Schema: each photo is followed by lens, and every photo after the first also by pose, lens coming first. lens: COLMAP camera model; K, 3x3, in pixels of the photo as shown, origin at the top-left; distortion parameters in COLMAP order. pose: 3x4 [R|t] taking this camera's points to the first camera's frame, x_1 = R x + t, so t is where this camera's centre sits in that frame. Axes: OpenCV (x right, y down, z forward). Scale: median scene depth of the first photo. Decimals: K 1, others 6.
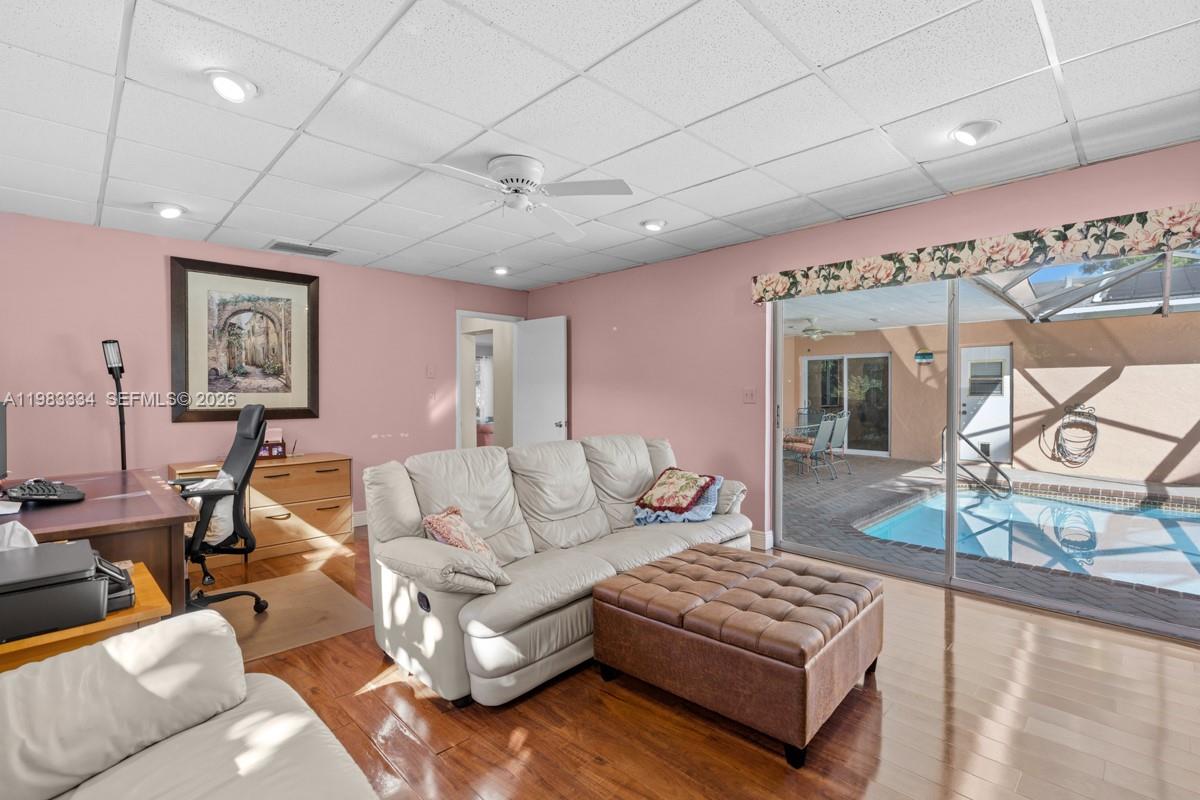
lens RADIAL K [[540.0, 0, 595.2], [0, 540.0, 396.4], [0, 0, 1]] dist [0.000746, 0.000357]
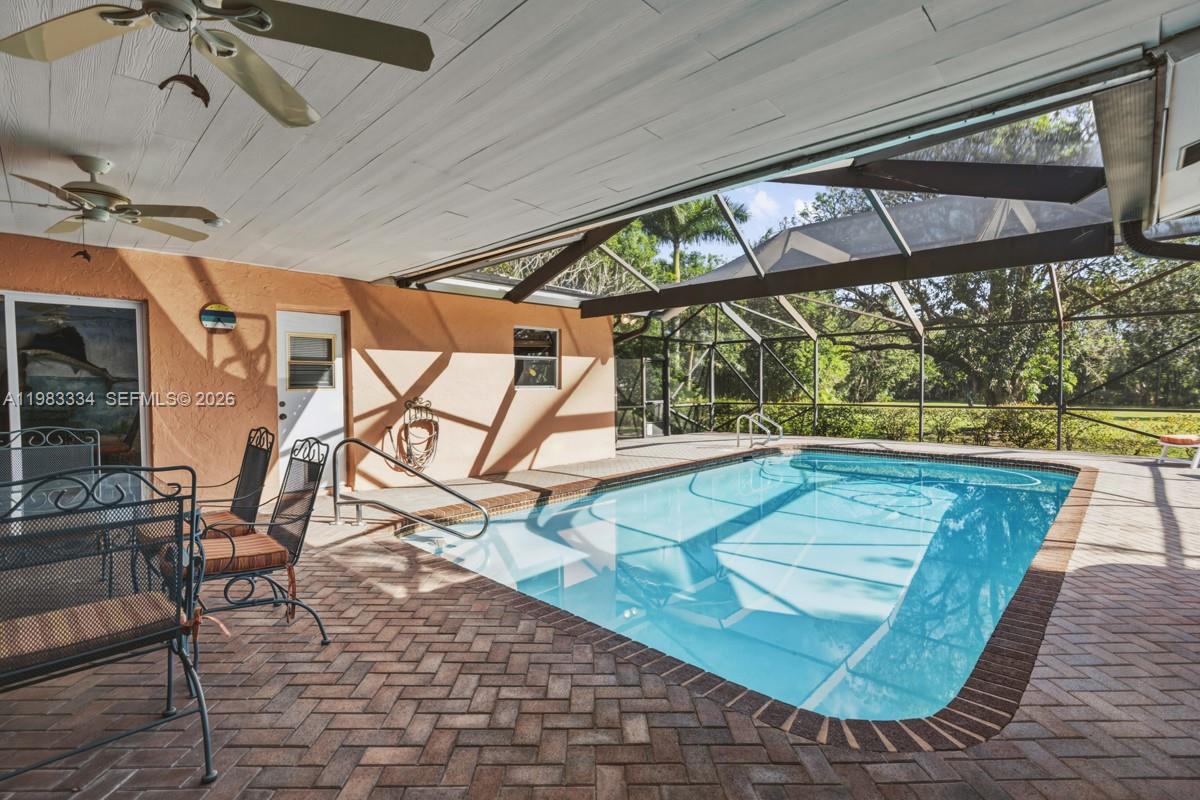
lens RADIAL K [[540.0, 0, 595.2], [0, 540.0, 396.4], [0, 0, 1]] dist [0.000746, 0.000357]
pose [[-0.012170, -0.029039, 0.999504, 0.057263], [0.016468, 0.999437, 0.029238, -0.004046], [-0.999790, 0.016816, -0.011685, 0.685771]]
